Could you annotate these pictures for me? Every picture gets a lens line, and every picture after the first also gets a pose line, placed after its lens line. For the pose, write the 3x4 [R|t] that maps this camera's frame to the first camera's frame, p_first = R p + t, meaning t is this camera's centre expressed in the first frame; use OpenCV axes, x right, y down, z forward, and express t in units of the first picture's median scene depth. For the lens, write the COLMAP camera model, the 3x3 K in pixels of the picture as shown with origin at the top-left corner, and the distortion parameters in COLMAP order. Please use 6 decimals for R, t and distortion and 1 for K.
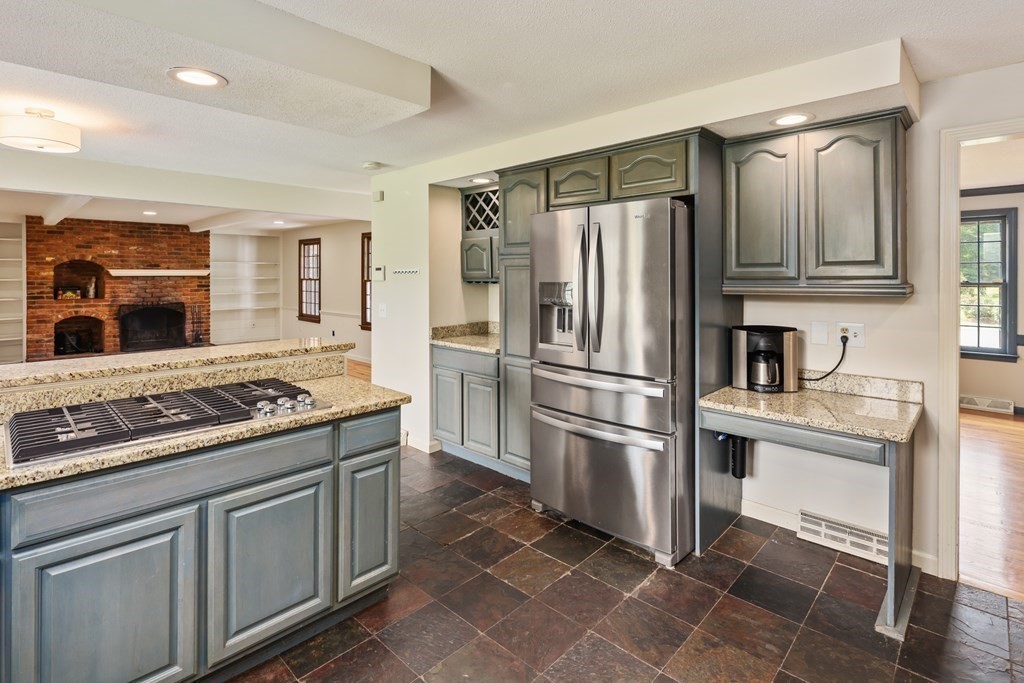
lens RADIAL K [[497.8, 0, 502.9], [0, 497.8, 276.5], [0, 0, 1]] dist [0.002056, -0.002056]
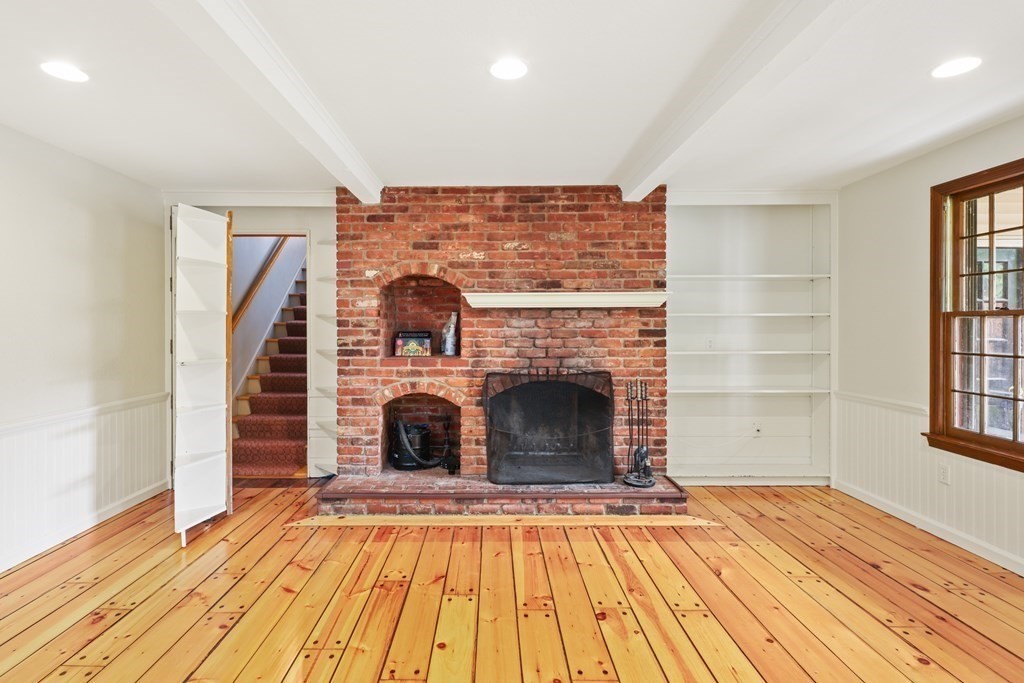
lens RADIAL K [[497.8, 0, 491.3], [0, 497.8, 328.5], [0, 0, 1]] dist [0.002056, -0.002056]
pose [[0.698214, -0.001530, -0.715887, -0.440015], [0.000548, 0.999999, -0.001603, 0.017597], [0.715889, 0.000727, 0.698214, 0.681379]]
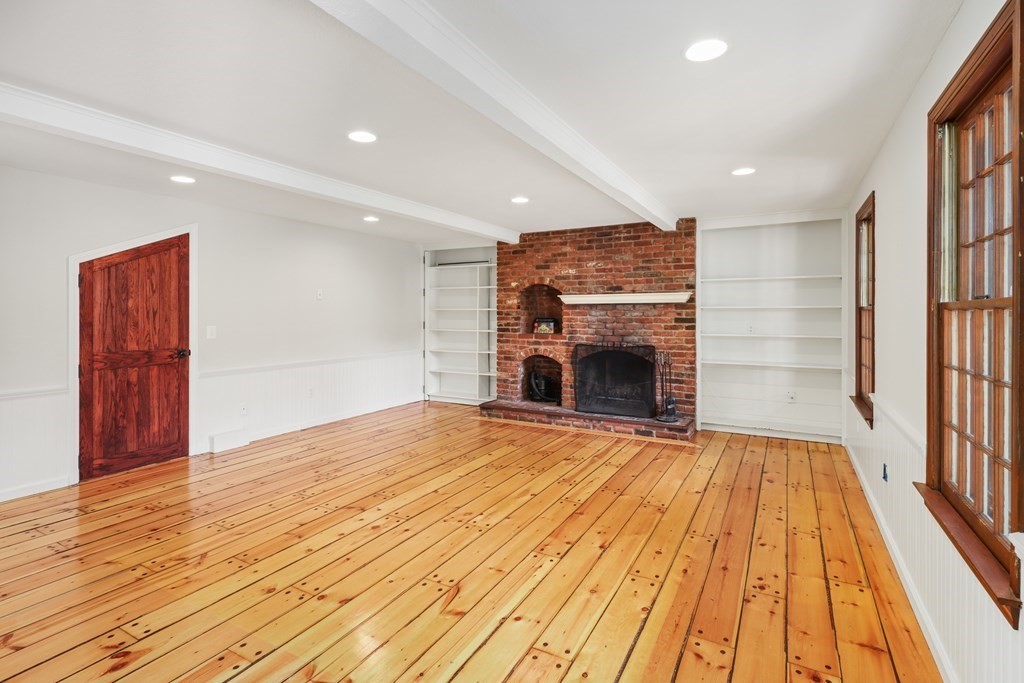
lens RADIAL K [[497.8, 0, 508.3], [0, 497.8, 313.8], [0, 0, 1]] dist [0.002056, -0.002056]
pose [[0.262280, 0.000818, -0.964991, -0.095218], [-0.002400, 0.999997, 0.000195, 0.013065], [0.964989, 0.002265, 0.262282, 0.705233]]
